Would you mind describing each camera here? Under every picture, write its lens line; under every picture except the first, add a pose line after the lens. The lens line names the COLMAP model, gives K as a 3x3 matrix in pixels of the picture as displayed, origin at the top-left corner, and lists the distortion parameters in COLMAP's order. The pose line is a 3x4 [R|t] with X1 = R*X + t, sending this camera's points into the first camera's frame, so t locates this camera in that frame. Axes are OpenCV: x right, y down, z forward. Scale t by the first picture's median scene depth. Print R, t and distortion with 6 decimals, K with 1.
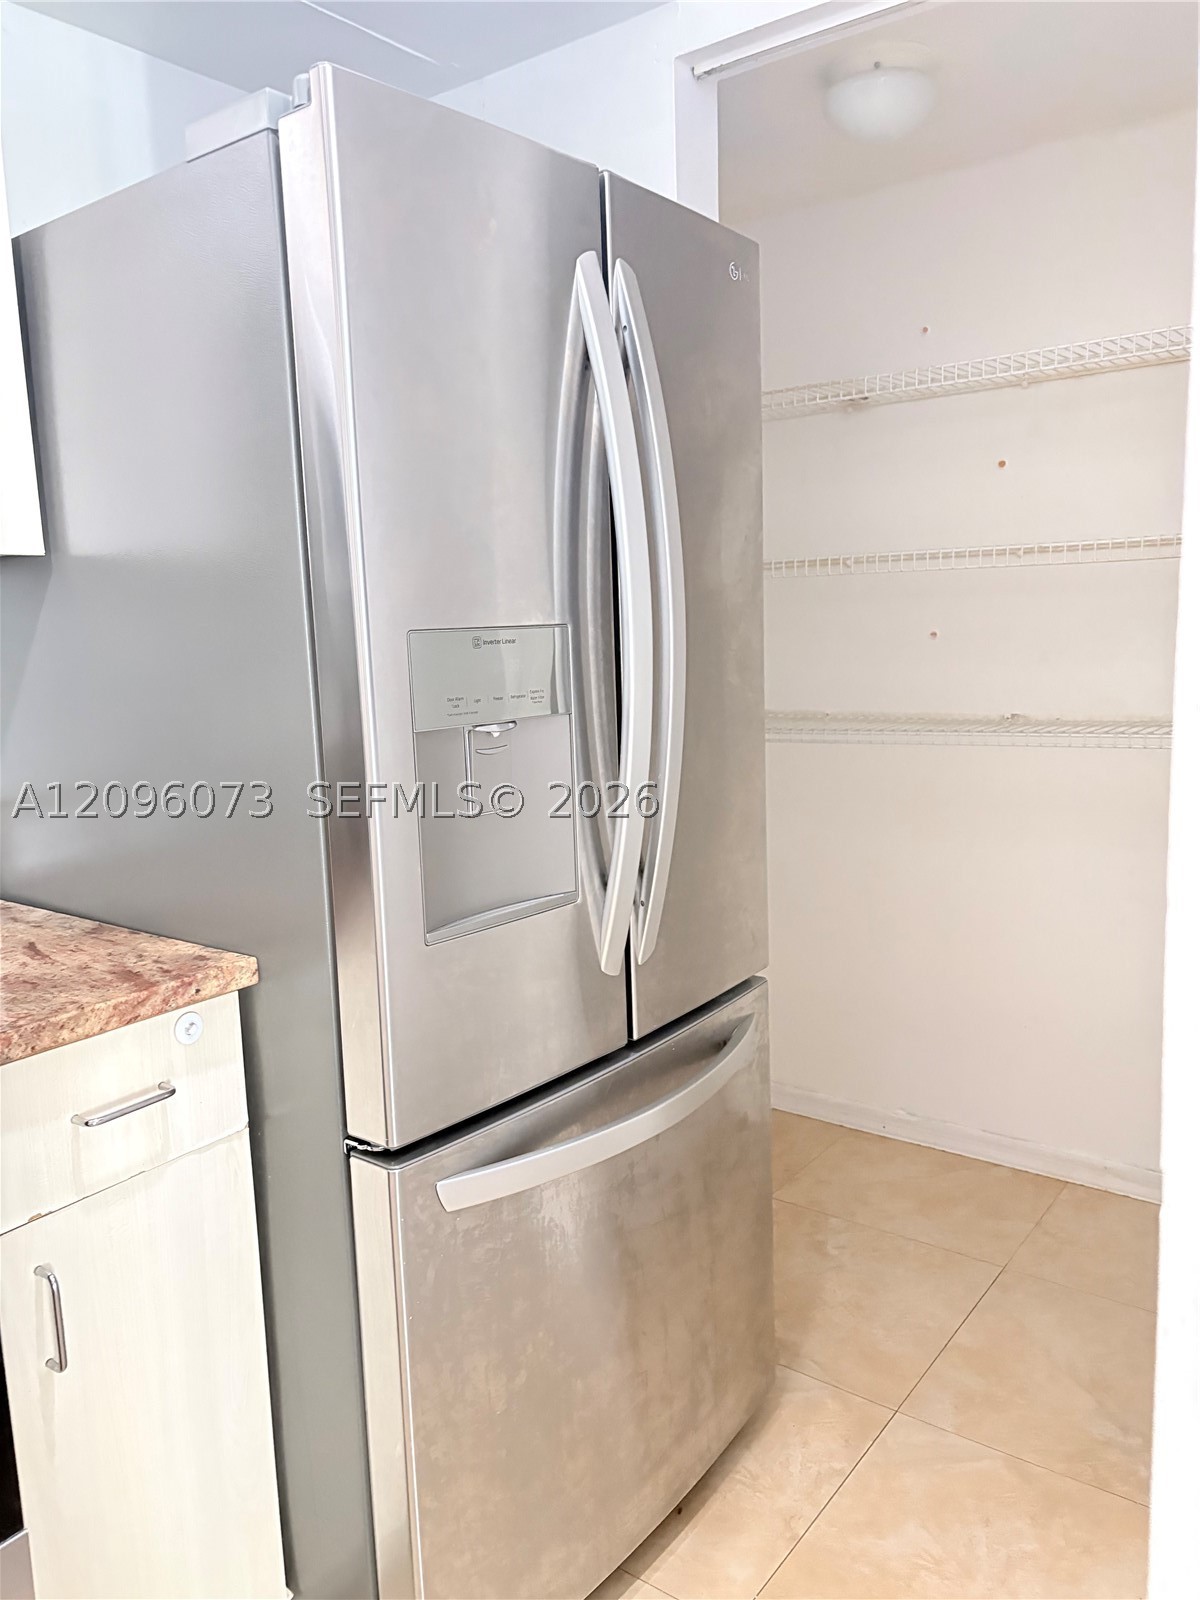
lens RADIAL K [[1209.6, 0, 600.3], [0, 1209.6, 780.0], [0, 0, 1]] dist [0.047485, -0.048766]
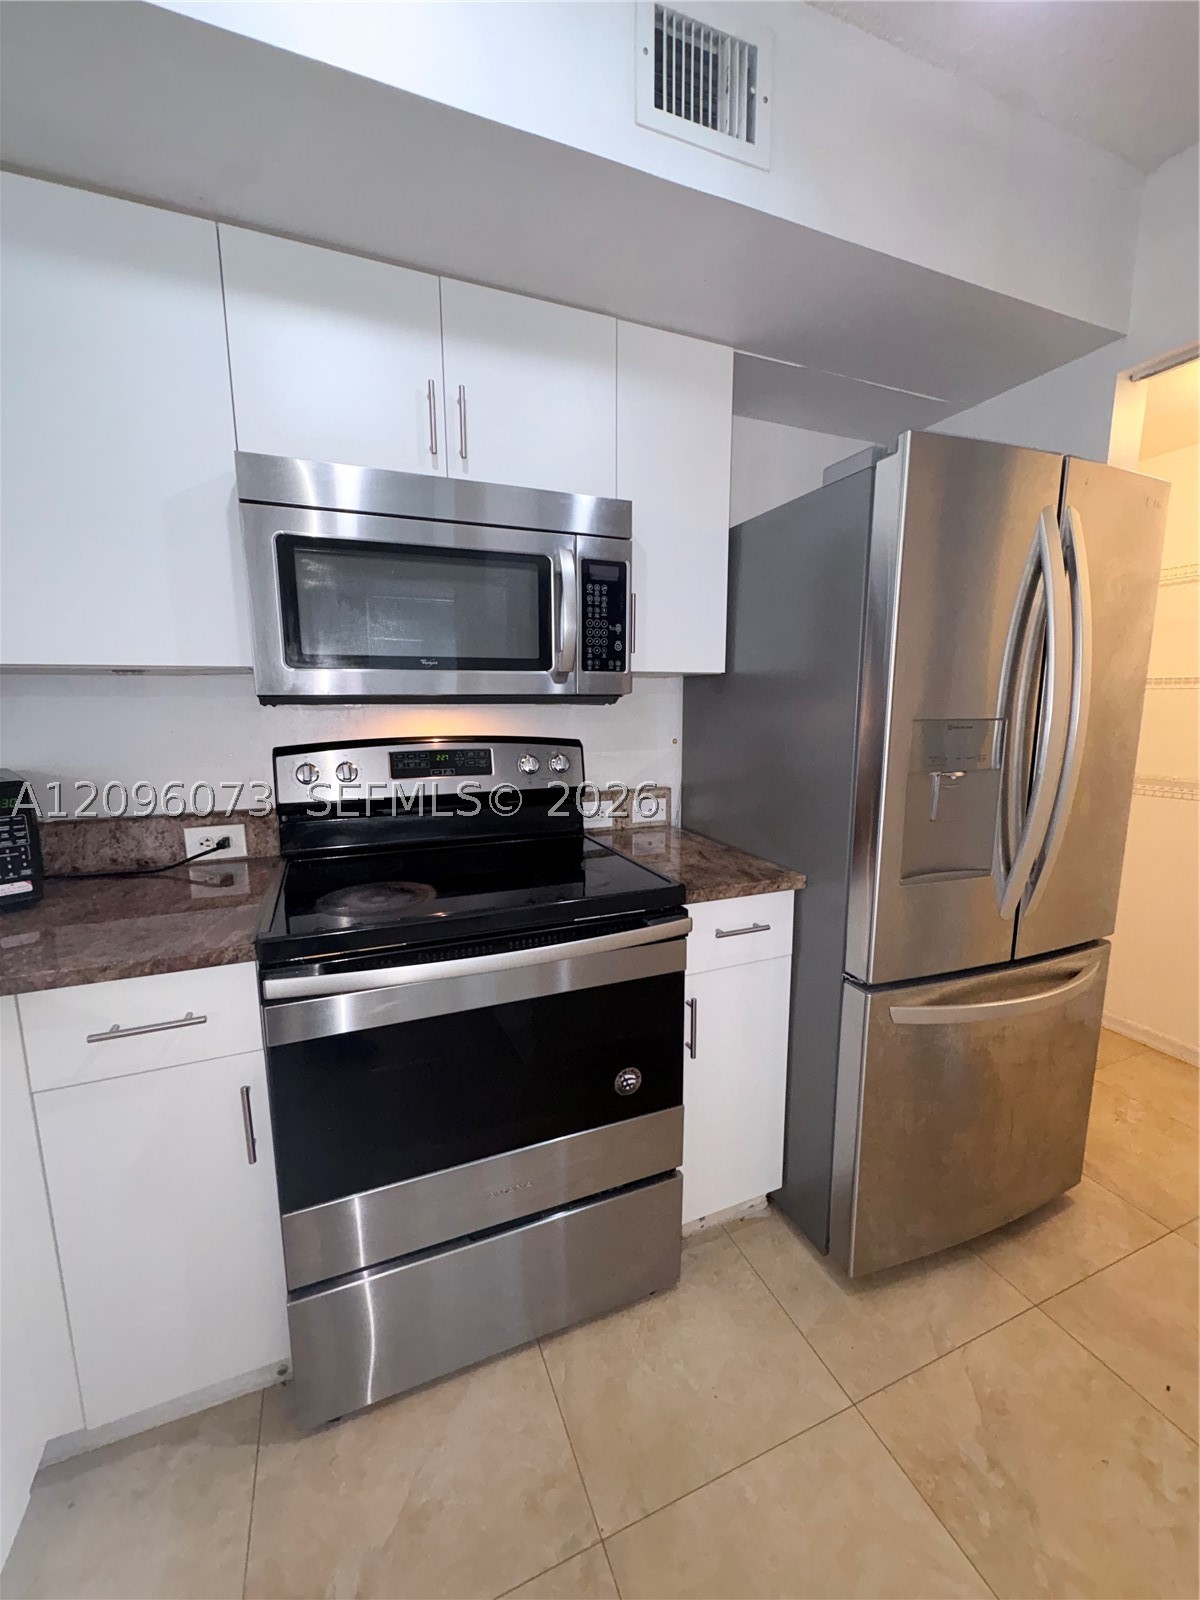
lens RADIAL K [[653.6, 0, 603.4], [0, 653.6, 803.2], [0, 0, 1]] dist [-0.001152, -0.000509]
pose [[0.858799, 0.112227, -0.499870, -0.043141], [-0.095140, 0.993676, 0.059638, -0.007369], [0.503402, -0.003660, 0.864045, -0.119588]]
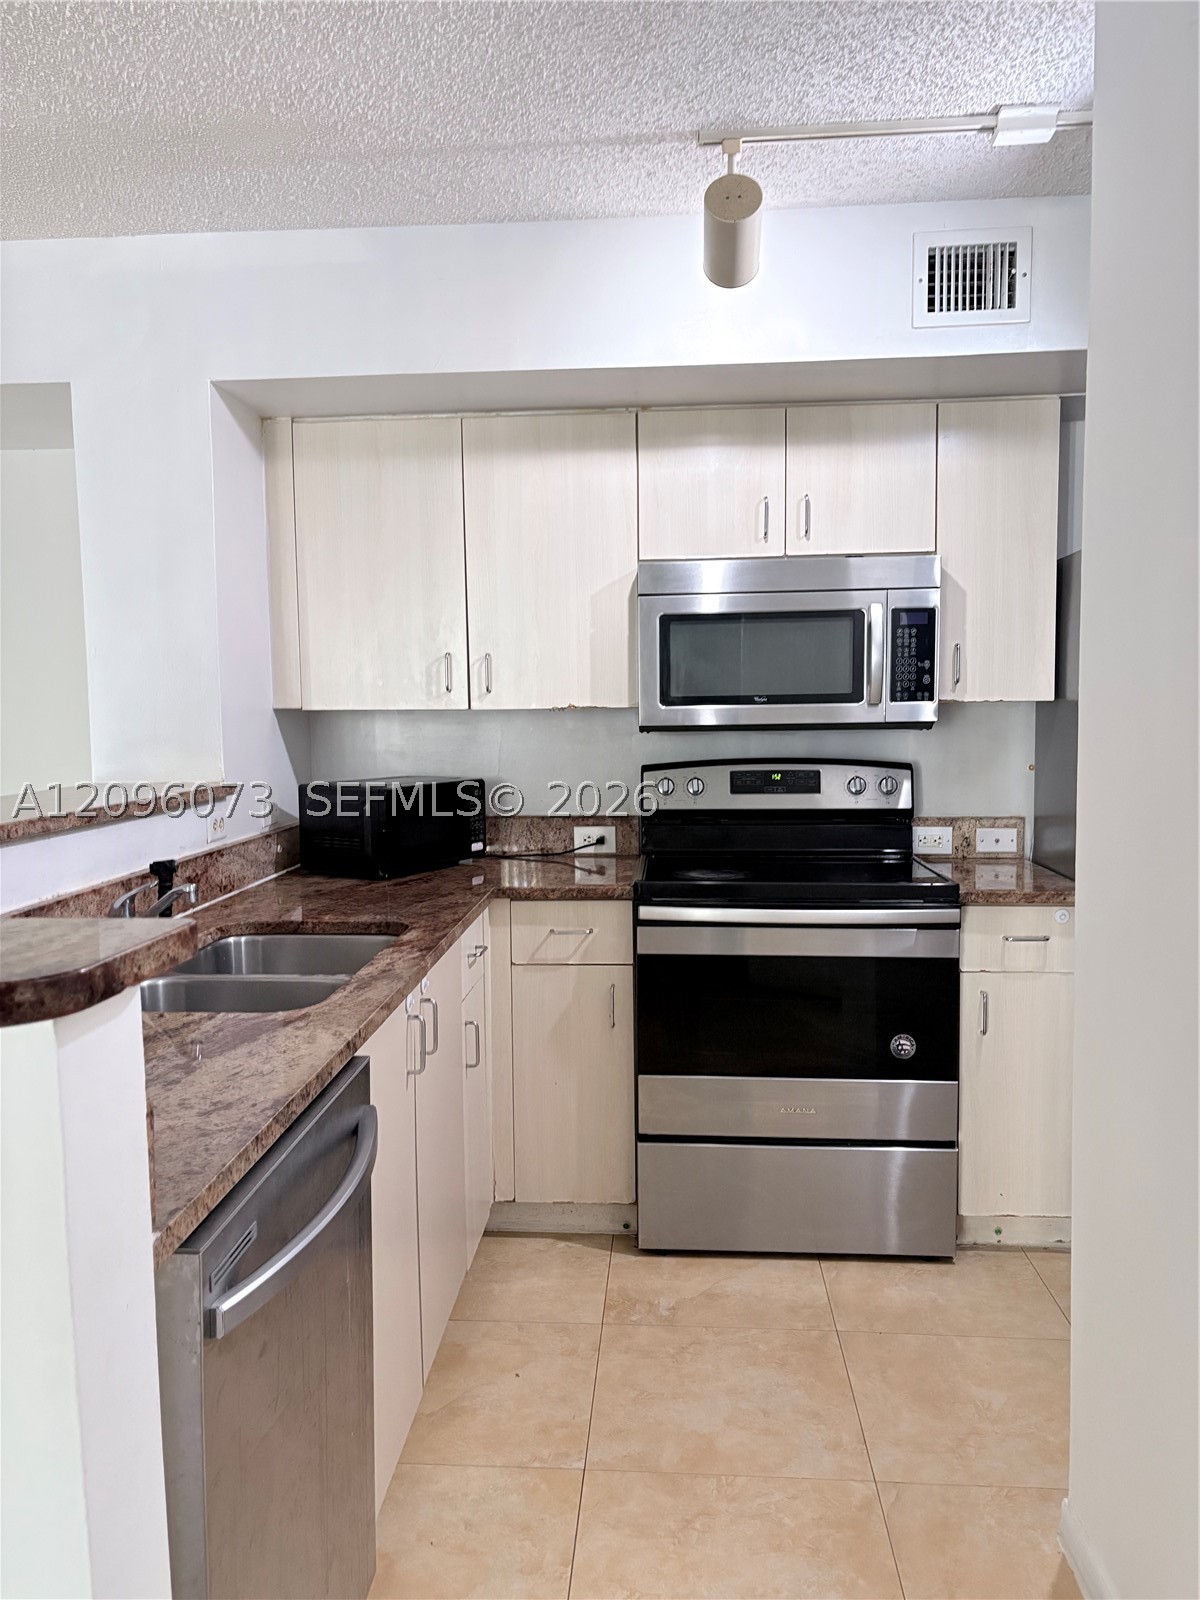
lens RADIAL K [[1209.6, 0, 575.3], [0, 1209.6, 820.0], [0, 0, 1]] dist [0.047485, -0.048766]
pose [[0.532305, 0.105120, -0.840000, 1.006618], [-0.120656, 0.991551, 0.047626, 0.029827], [0.837910, 0.075999, 0.540491, -0.942315]]
